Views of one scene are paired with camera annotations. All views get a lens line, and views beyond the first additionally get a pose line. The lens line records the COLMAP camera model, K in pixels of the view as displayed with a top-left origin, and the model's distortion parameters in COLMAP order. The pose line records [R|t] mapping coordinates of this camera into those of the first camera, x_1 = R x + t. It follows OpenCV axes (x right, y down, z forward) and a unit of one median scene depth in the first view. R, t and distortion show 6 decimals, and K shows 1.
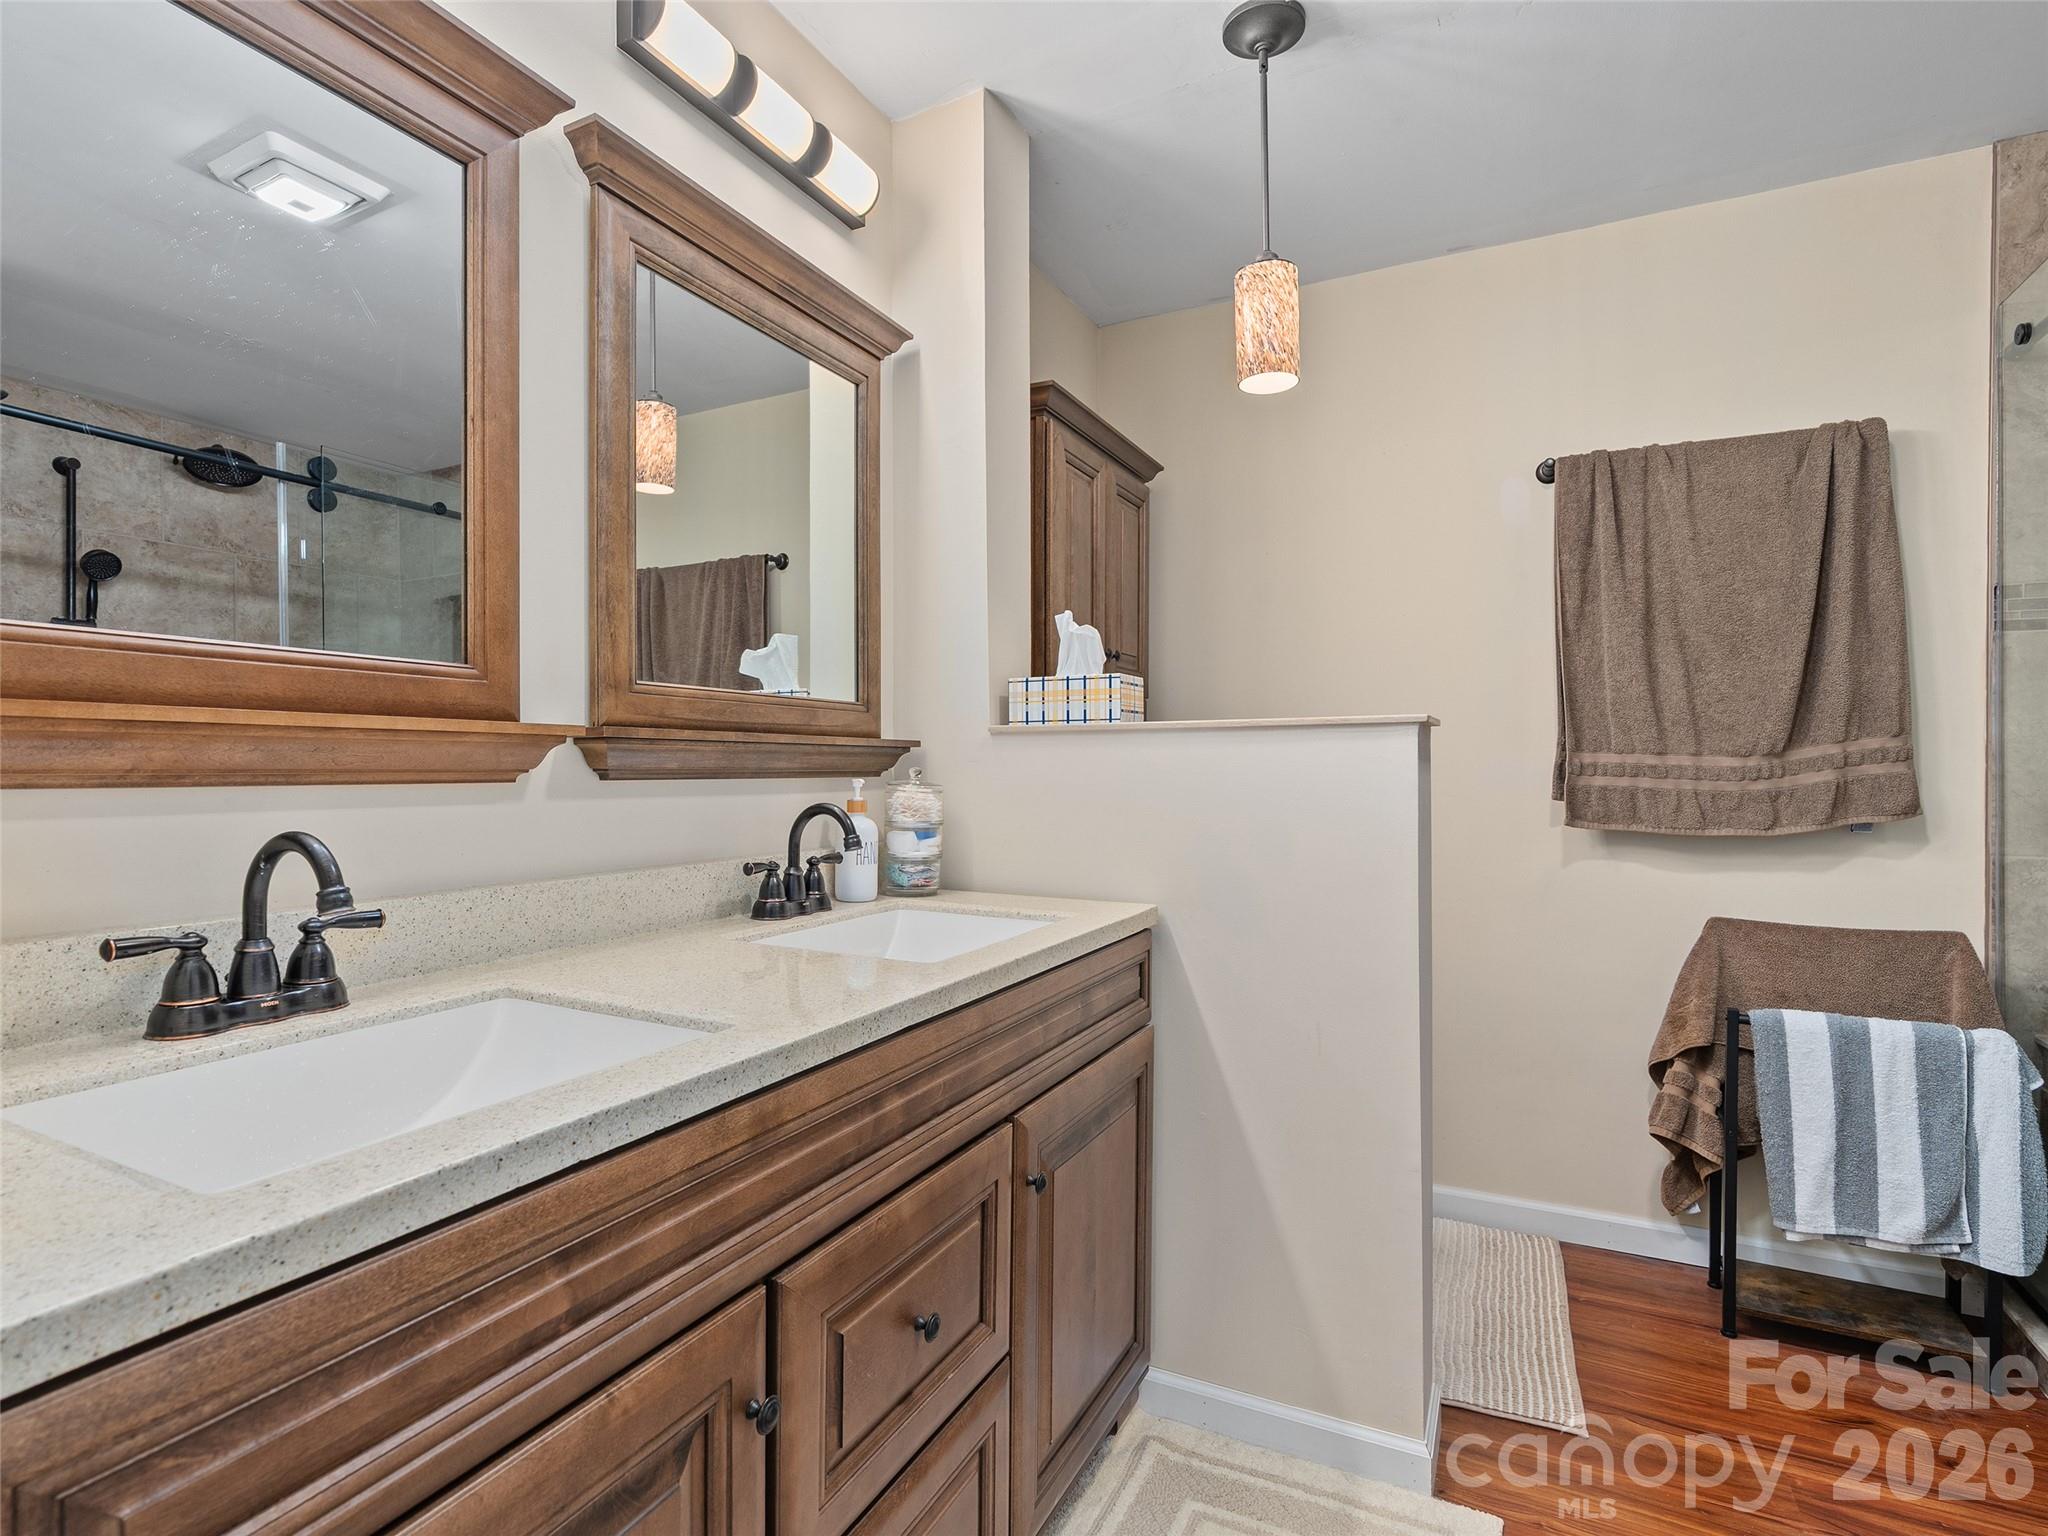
lens RADIAL K [[1032.4, 0, 1017.5], [0, 1032.4, 765.4], [0, 0, 1]] dist [-0.011762, 0.001447]
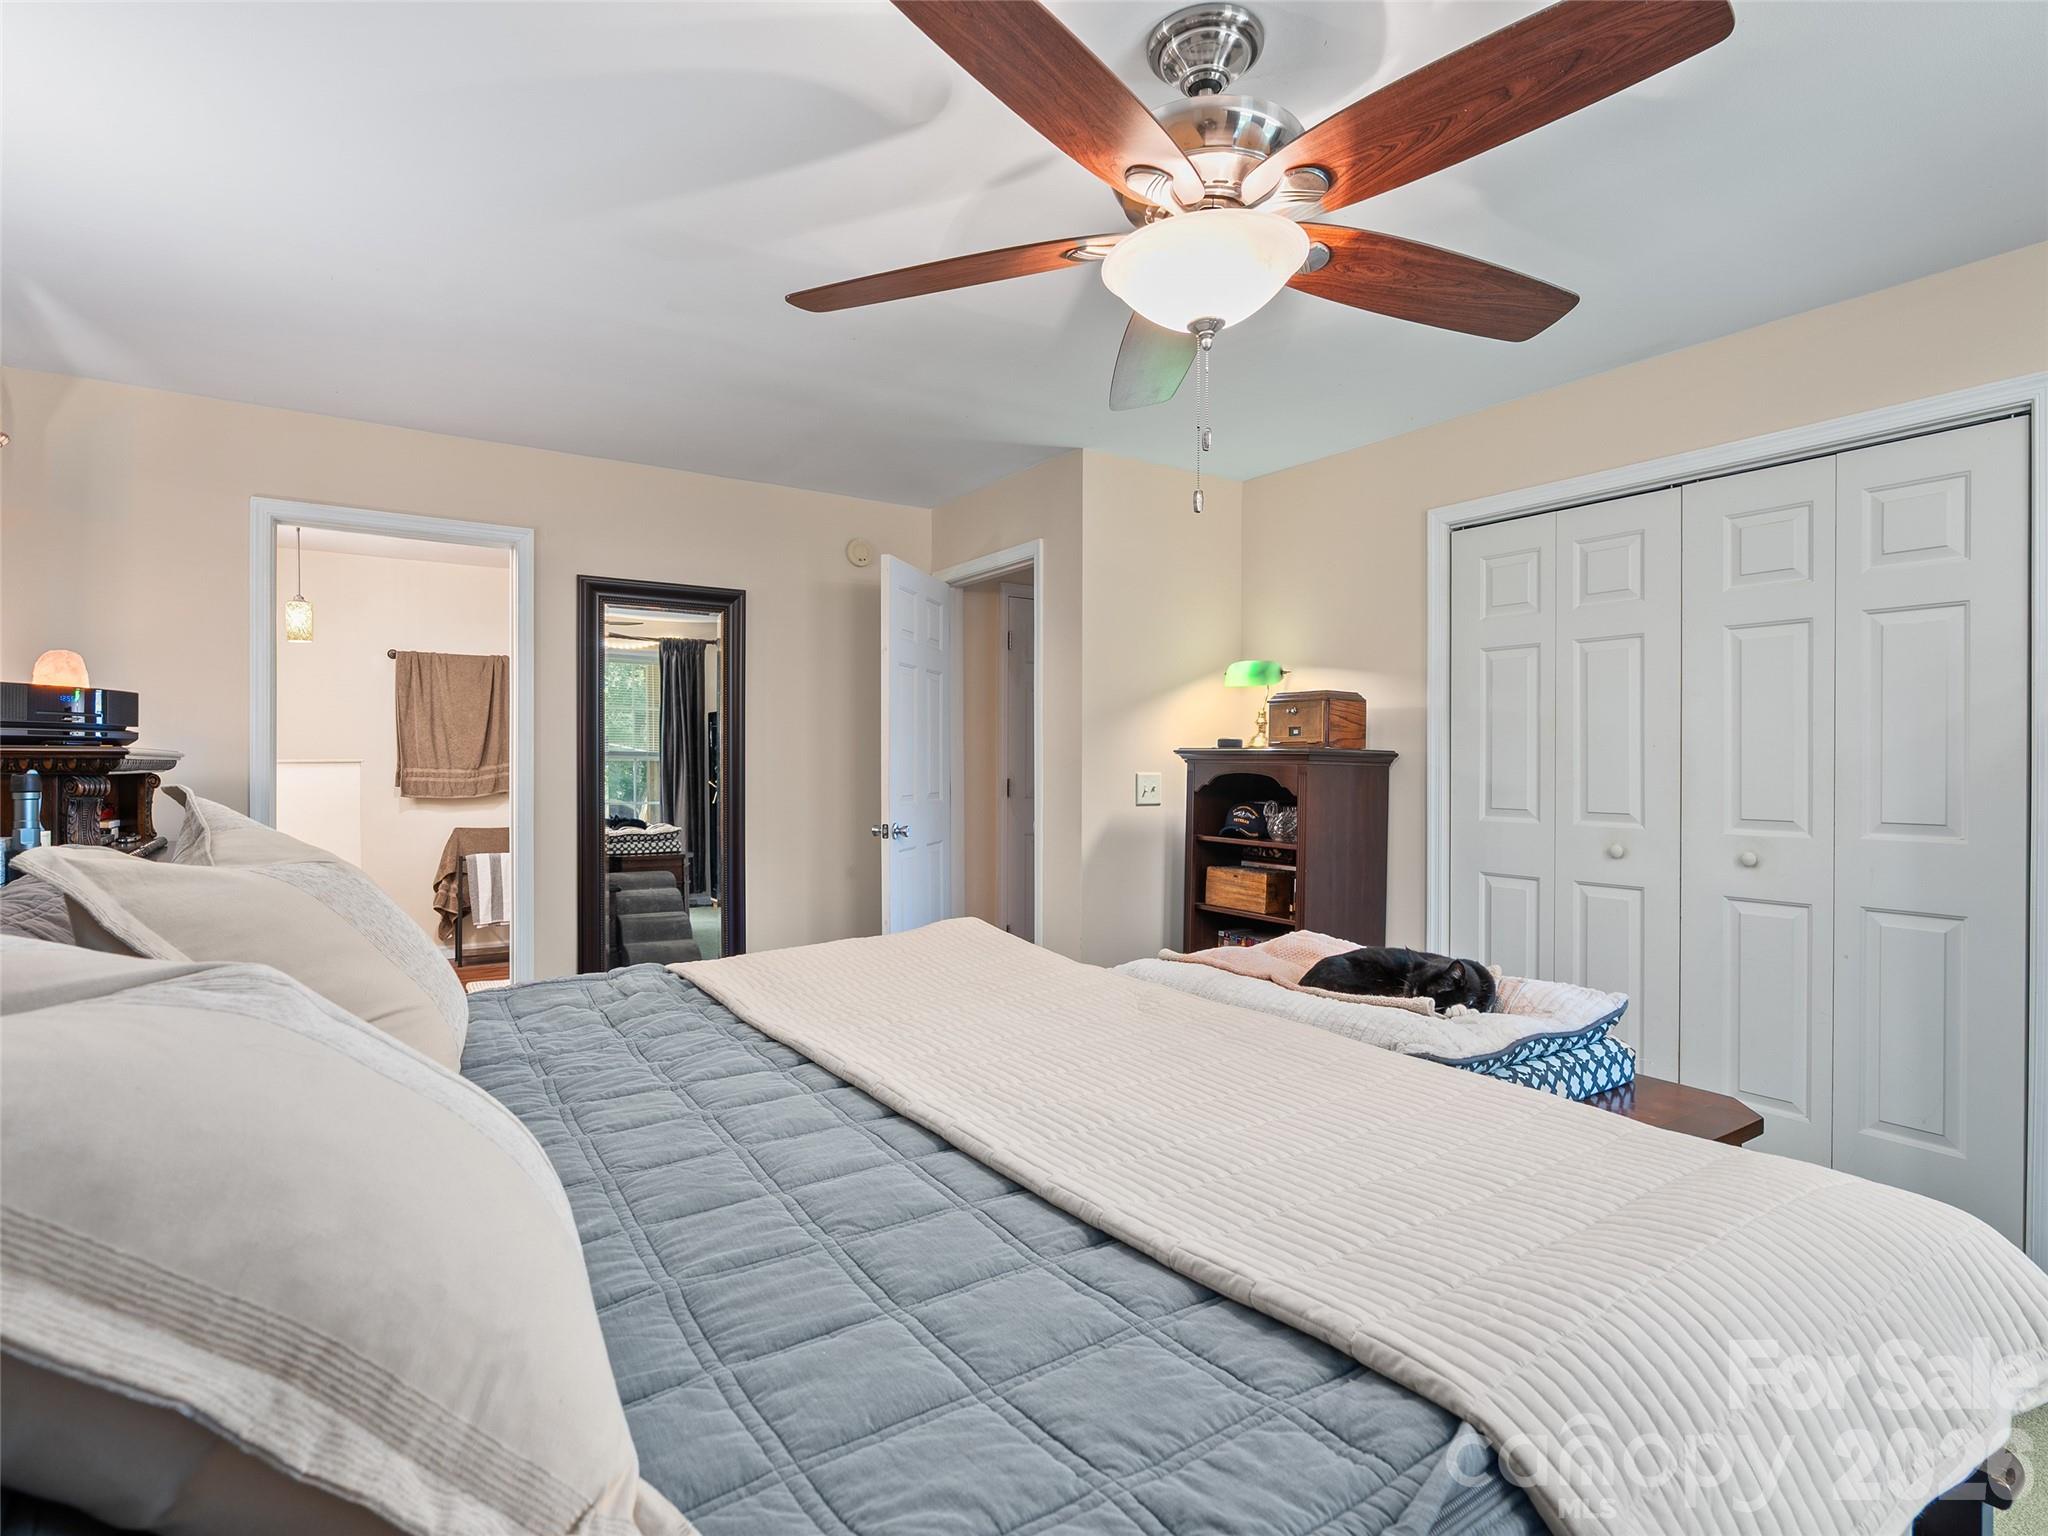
lens RADIAL K [[1032.4, 0, 1017.5], [0, 1032.4, 765.4], [0, 0, 1]] dist [-0.011762, 0.001447]
pose [[0.498834, -0.005199, 0.866682, -0.957780], [0.000213, 0.999983, 0.005876, -0.035407], [-0.866697, -0.002746, 0.498827, -1.674793]]
